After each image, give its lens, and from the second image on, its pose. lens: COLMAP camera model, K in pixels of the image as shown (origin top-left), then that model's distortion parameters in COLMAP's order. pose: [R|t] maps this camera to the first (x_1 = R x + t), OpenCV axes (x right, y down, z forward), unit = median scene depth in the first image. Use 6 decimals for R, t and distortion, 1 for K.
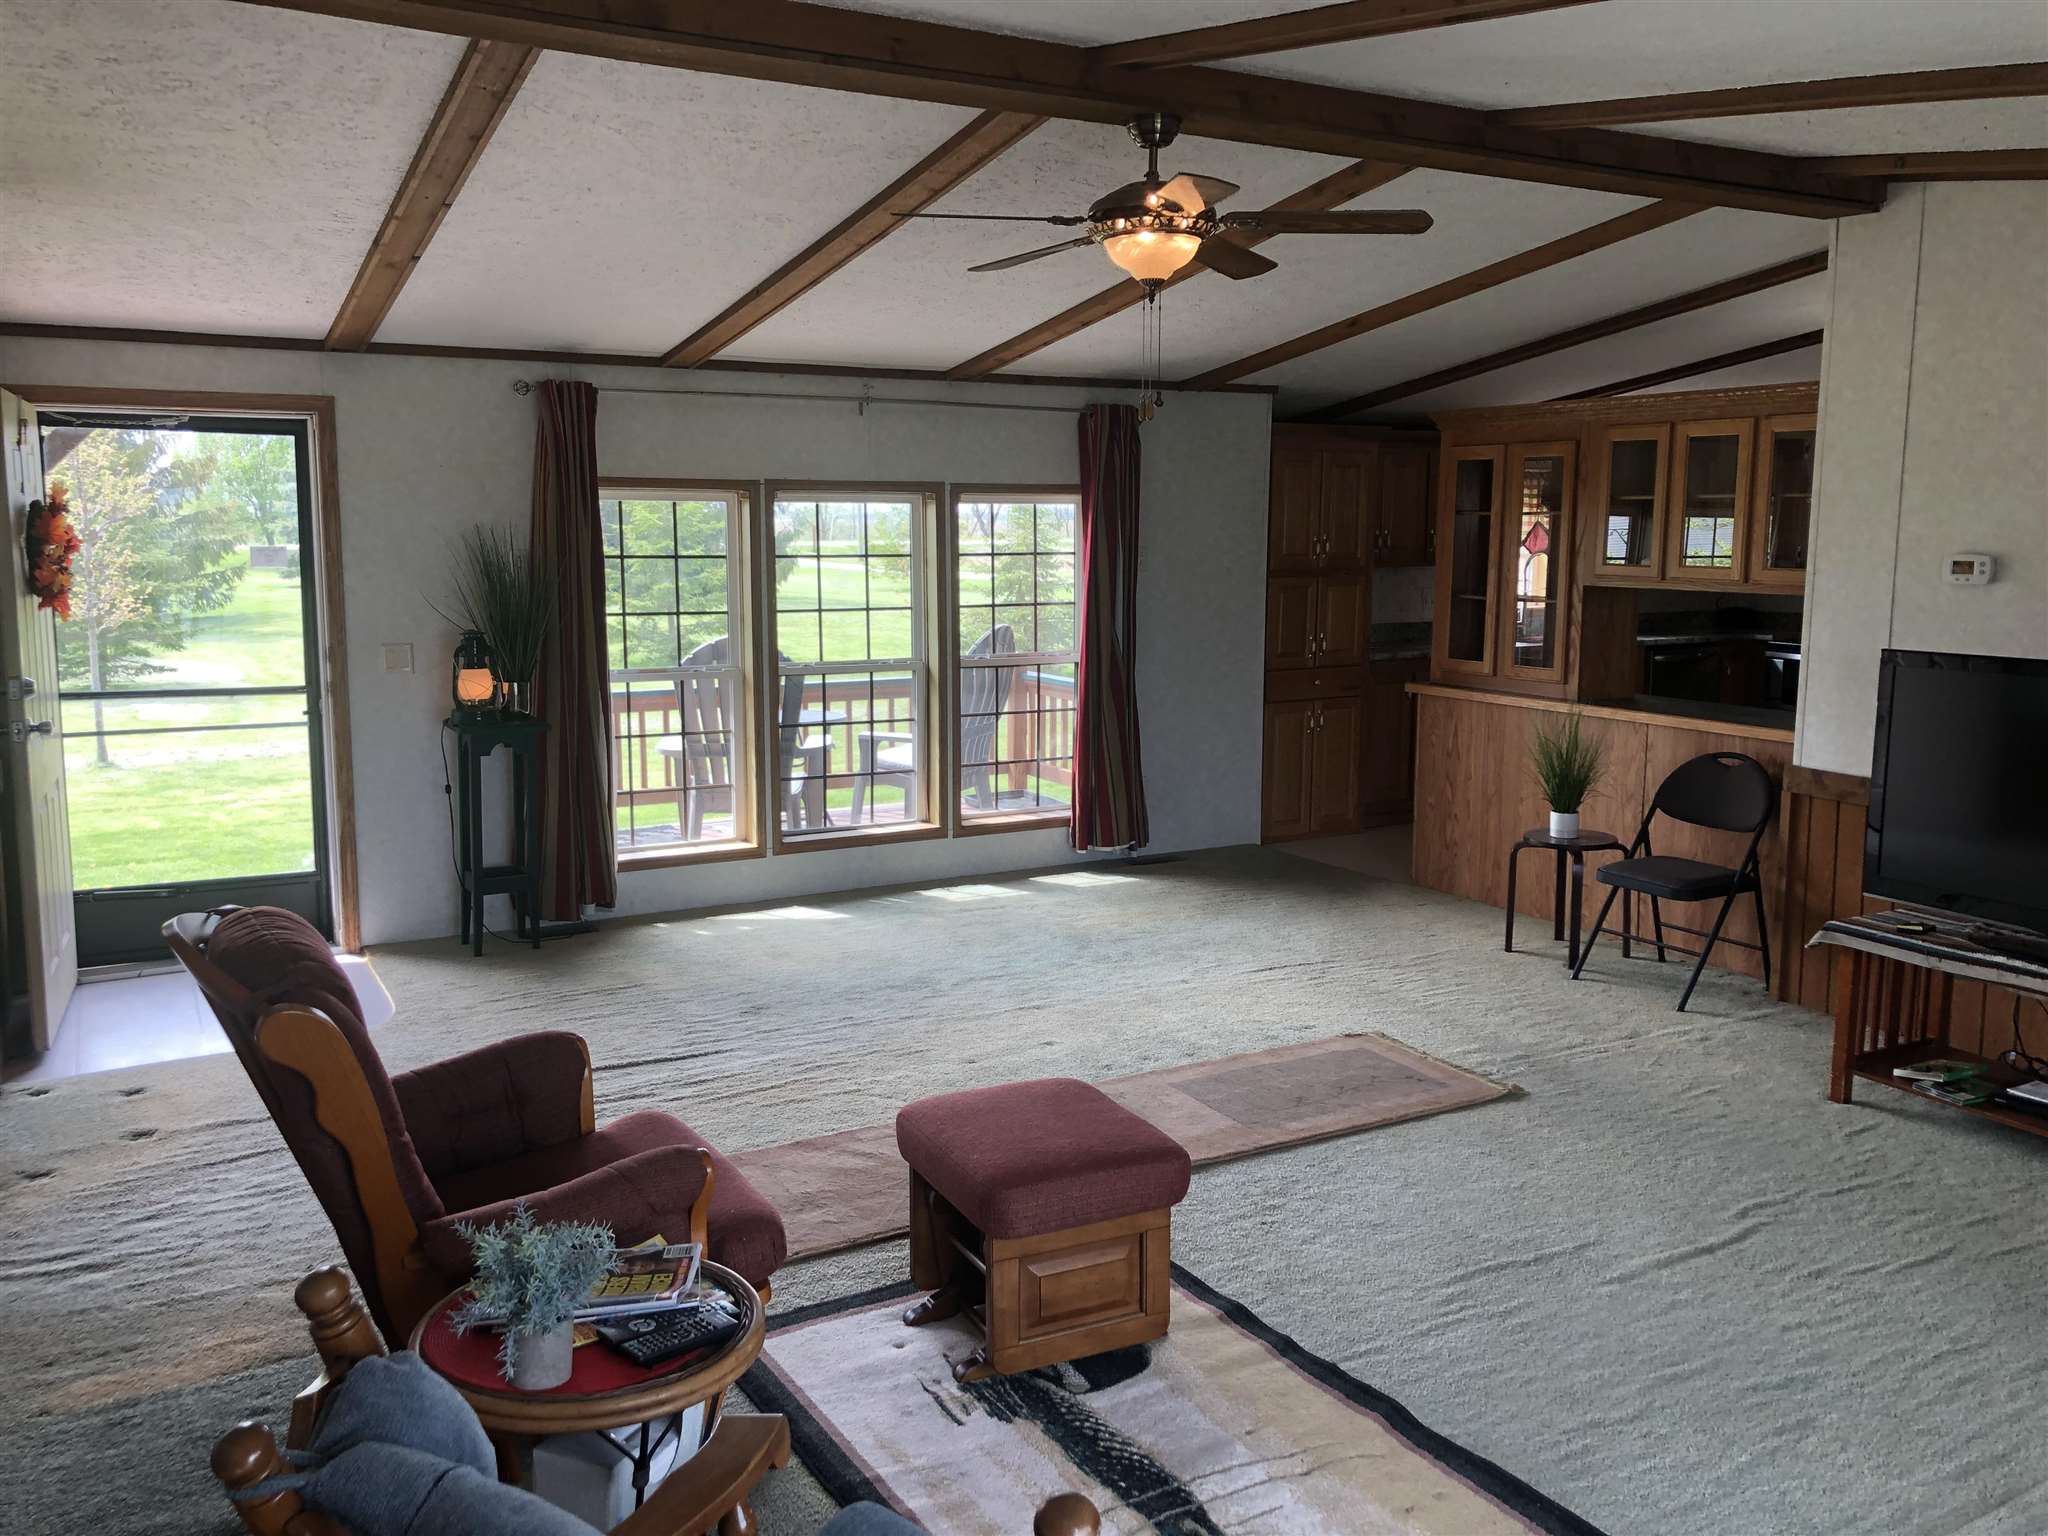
lens RADIAL K [[1691.5, 0, 1024.0], [0, 1691.5, 768.0], [0, 0, 1]] dist [0.034230, -0.003816]
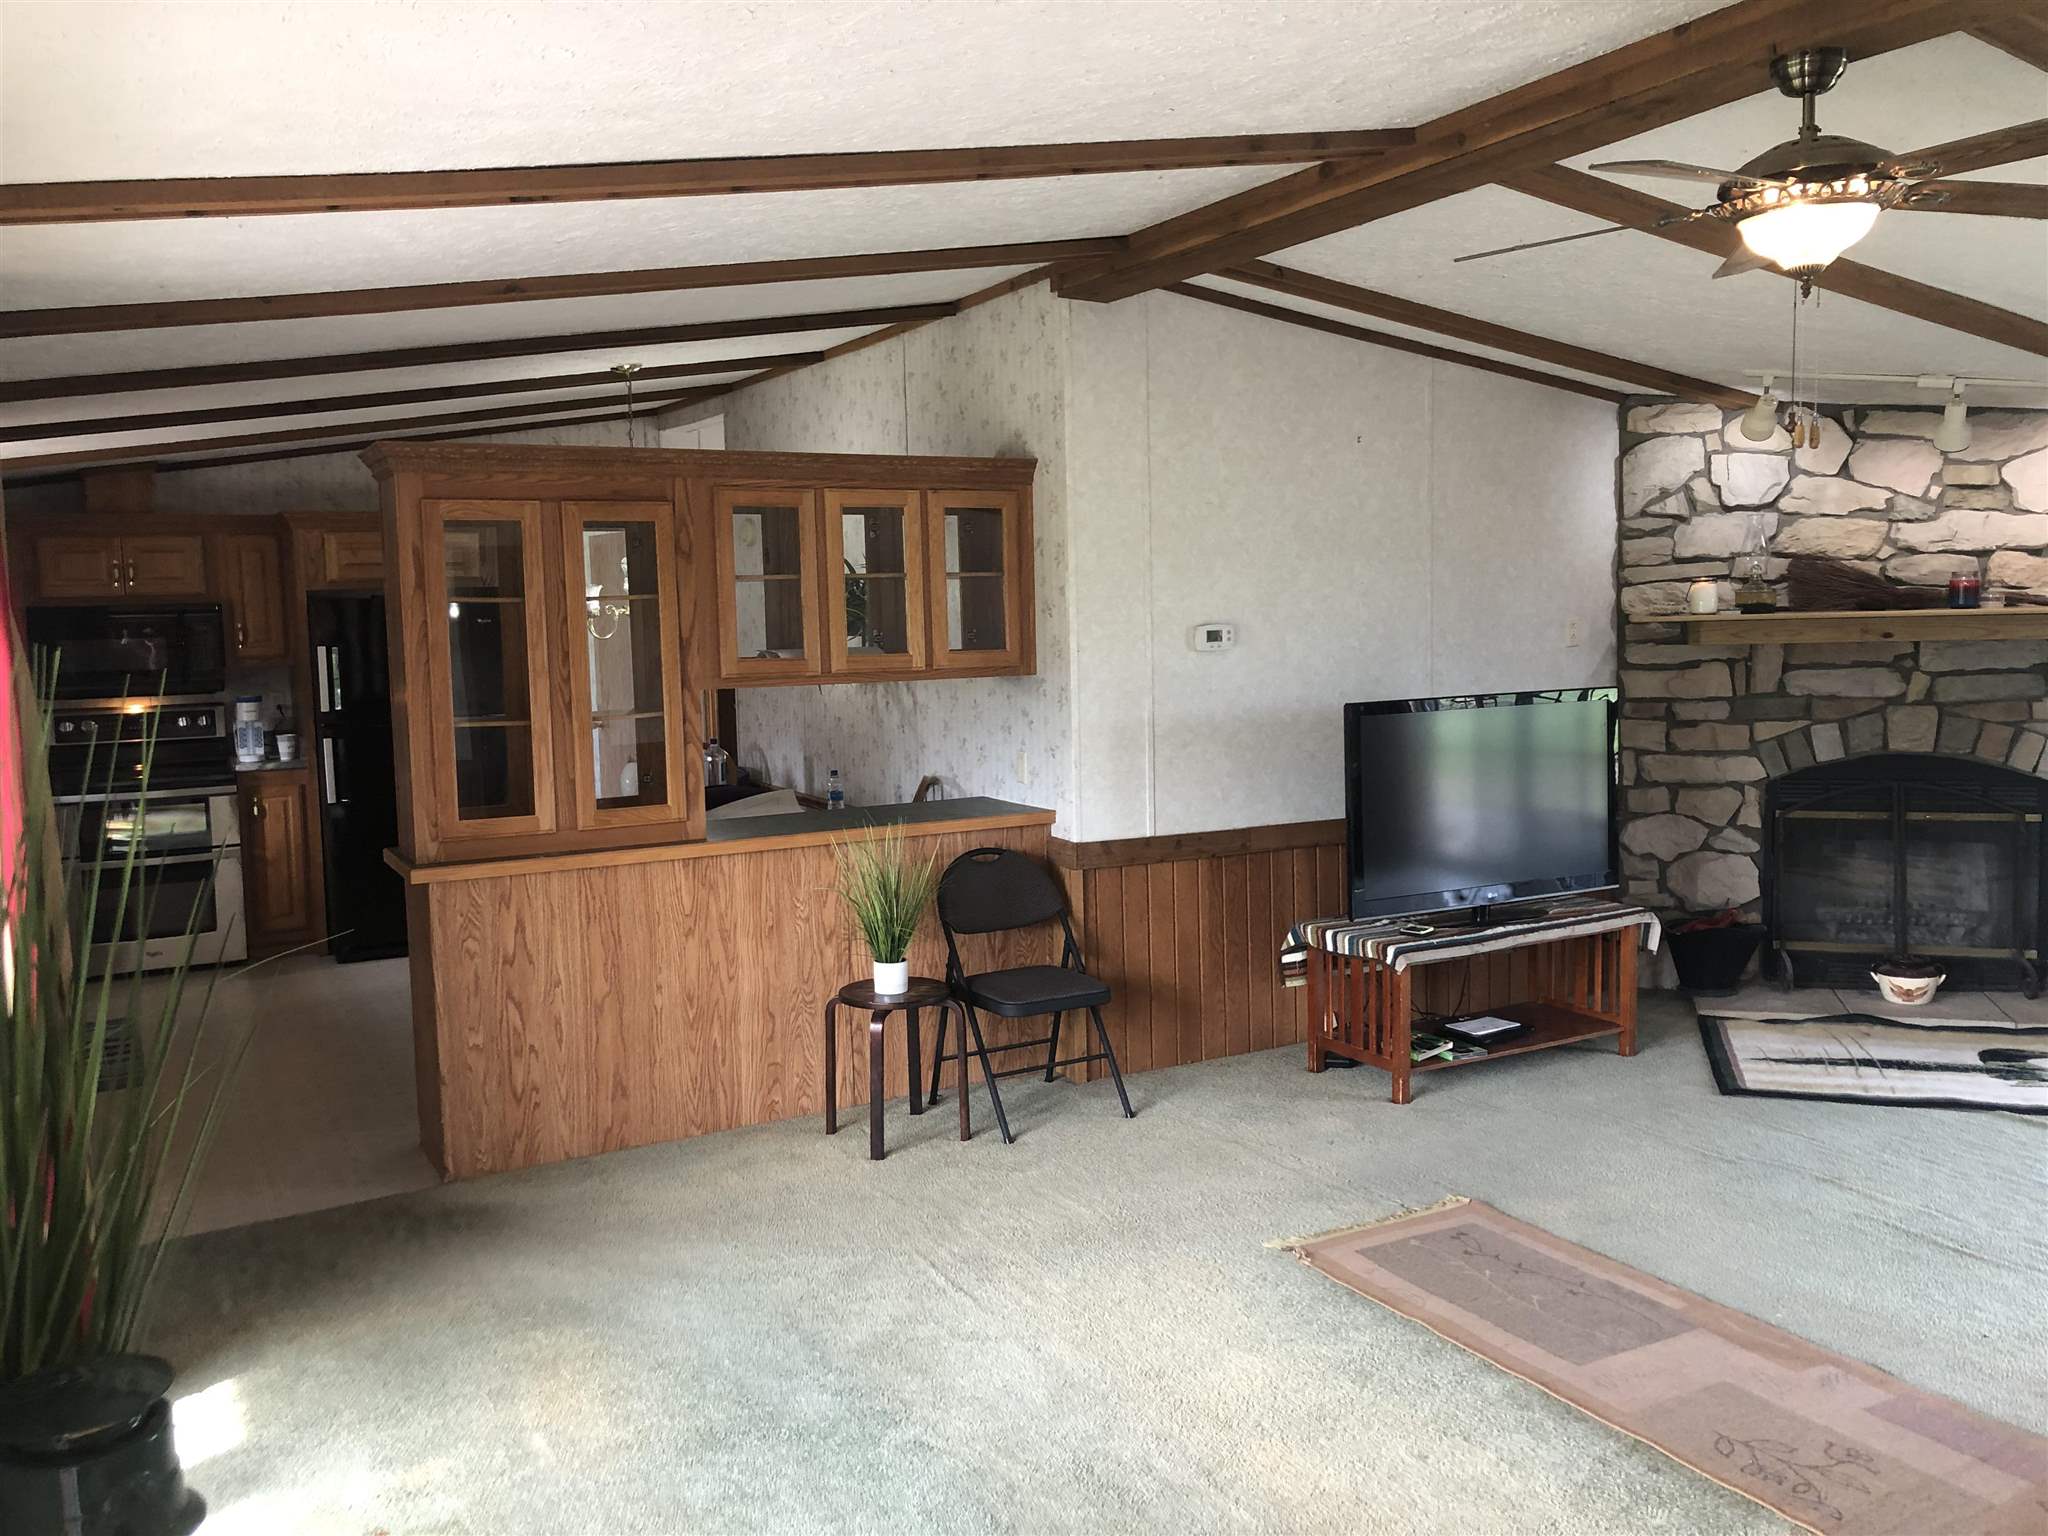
lens RADIAL K [[1691.5, 0, 1024.0], [0, 1691.5, 768.0], [0, 0, 1]] dist [0.034230, -0.003816]
pose [[-0.016137, -0.102202, 0.994633, -0.560079], [0.163997, 0.981020, 0.103464, -0.163088], [-0.986329, 0.164787, 0.000930, 1.103145]]
